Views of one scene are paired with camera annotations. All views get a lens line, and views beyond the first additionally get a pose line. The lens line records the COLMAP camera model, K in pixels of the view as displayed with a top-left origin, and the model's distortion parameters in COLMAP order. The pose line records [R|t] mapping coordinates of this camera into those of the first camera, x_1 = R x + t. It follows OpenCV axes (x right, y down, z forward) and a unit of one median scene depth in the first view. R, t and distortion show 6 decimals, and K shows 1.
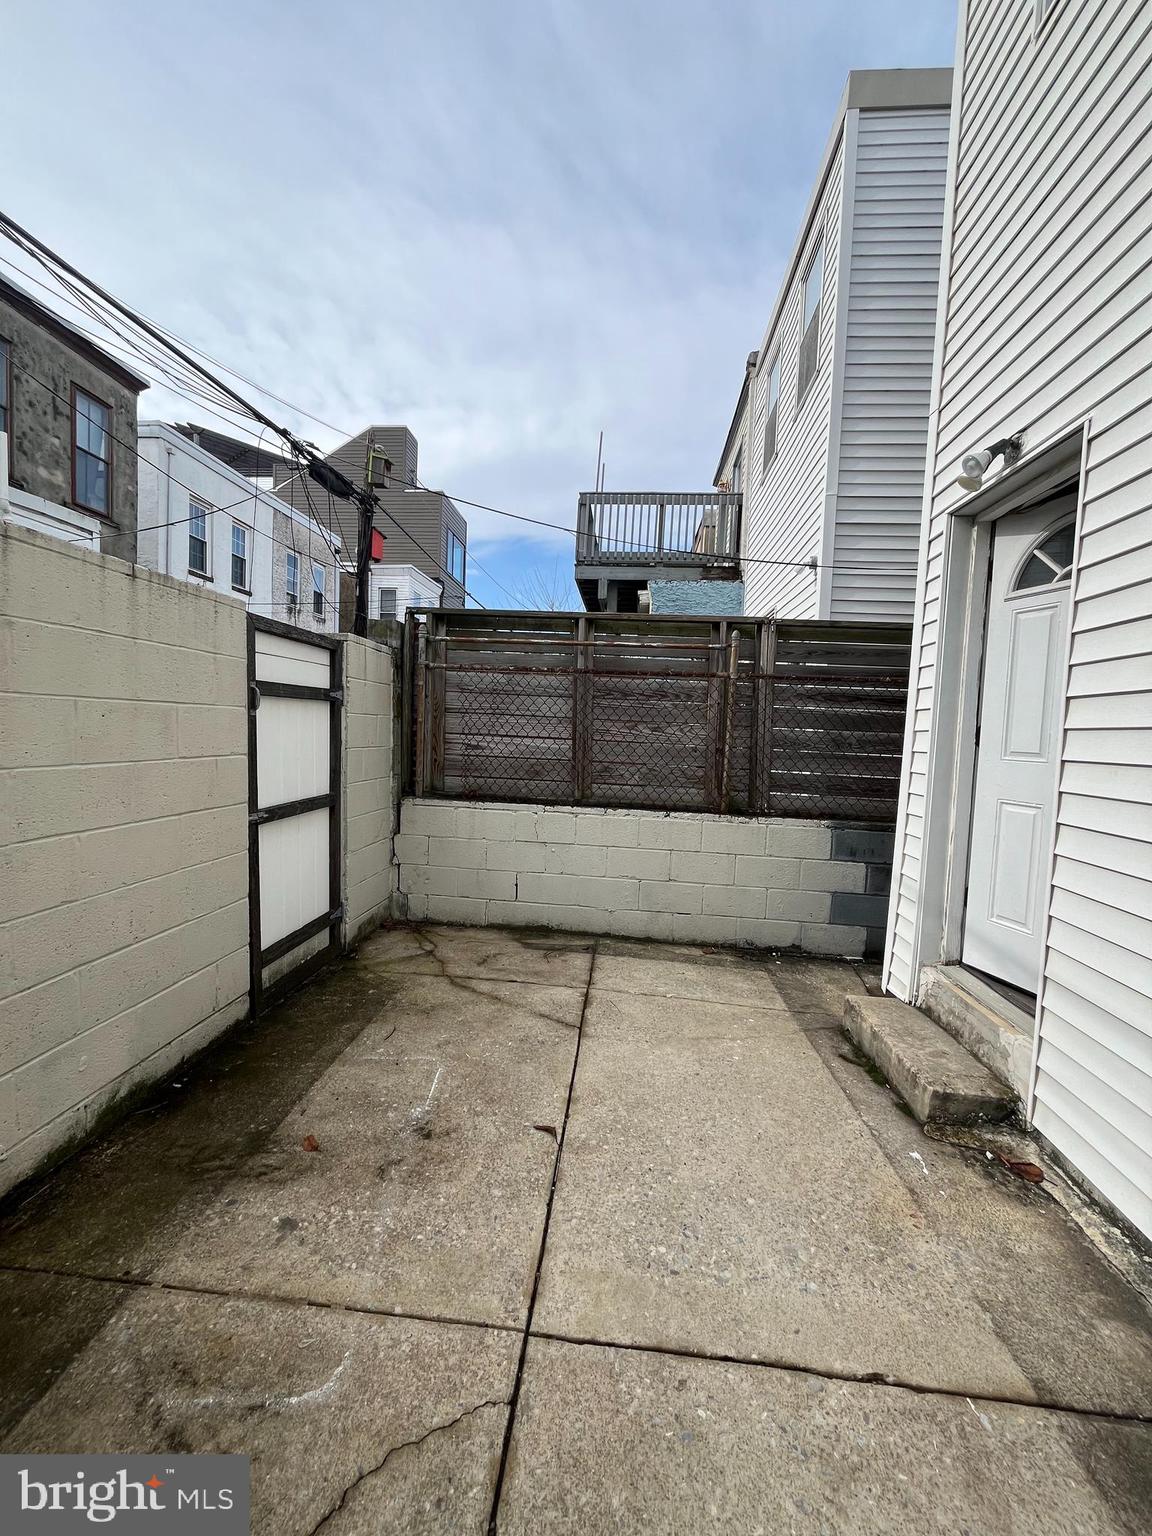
lens RADIAL K [[618.6, 0, 584.3], [0, 618.6, 765.8], [0, 0, 1]] dist [-0.003918, 0.000243]
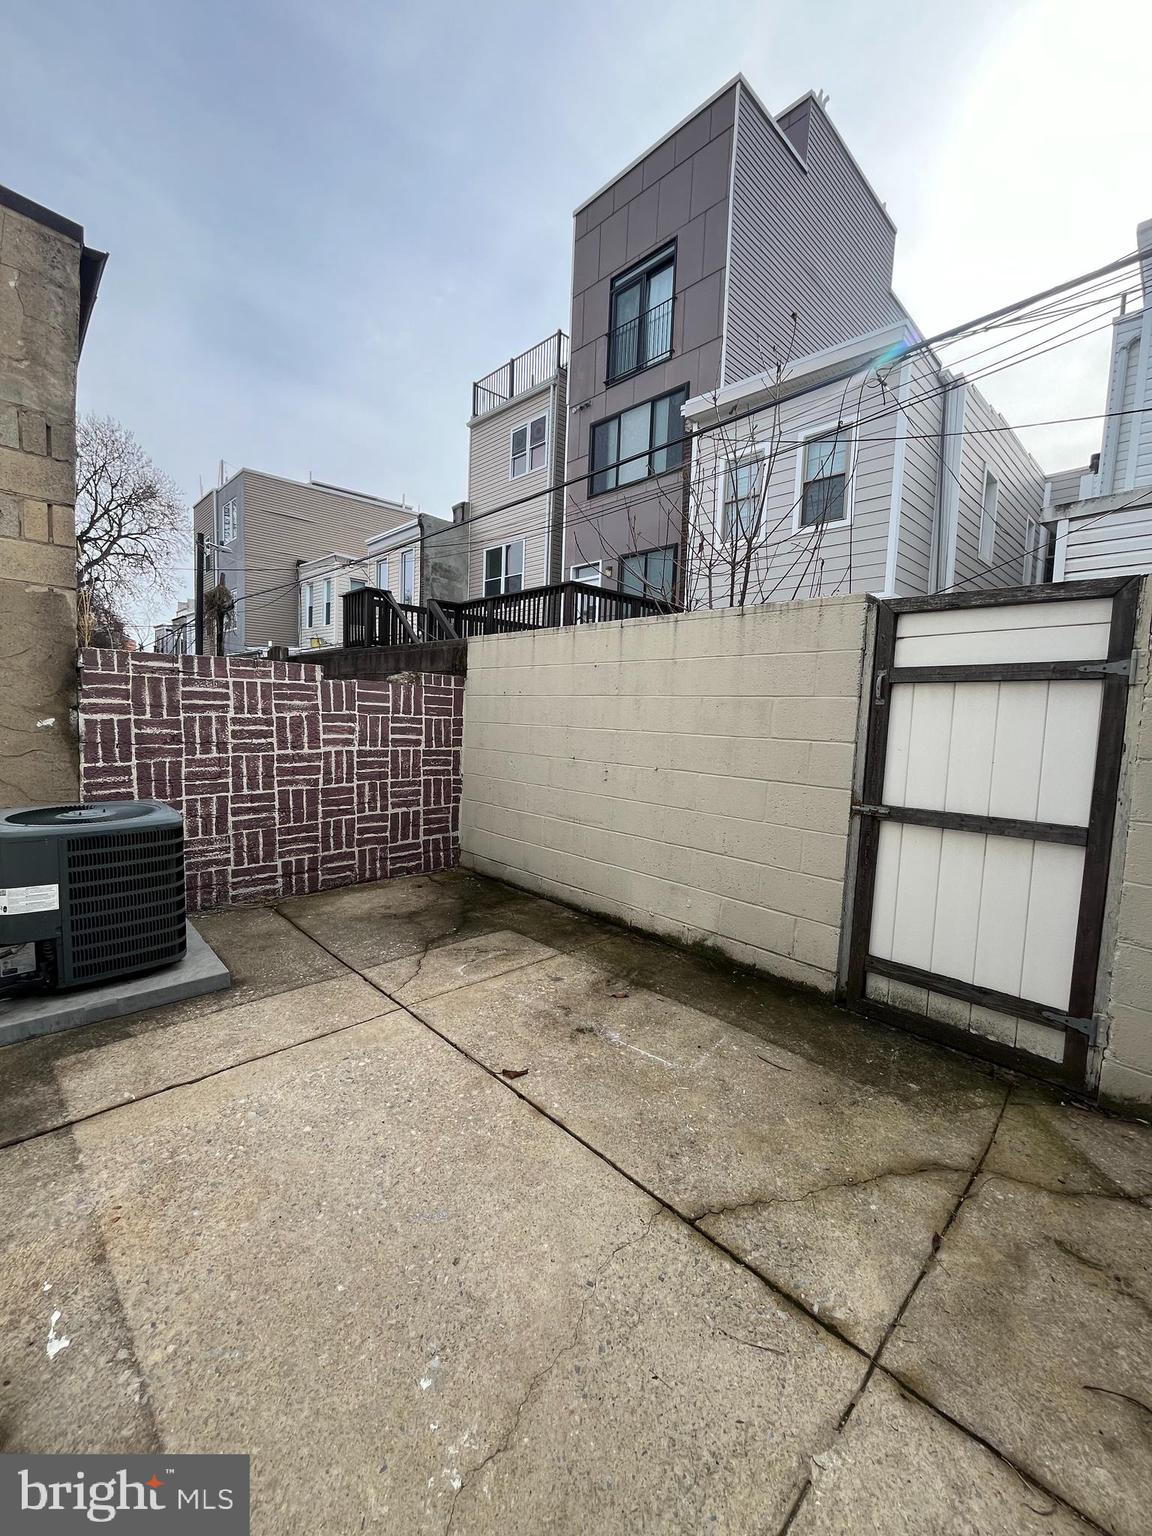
lens RADIAL K [[618.6, 0, 589.1], [0, 618.6, 768.4], [0, 0, 1]] dist [-0.003918, 0.000243]
pose [[-0.650264, 0.002115, -0.759705, 0.600174], [-0.104318, 0.990275, 0.092047, -0.029268], [0.752512, 0.139106, -0.643720, 1.557414]]
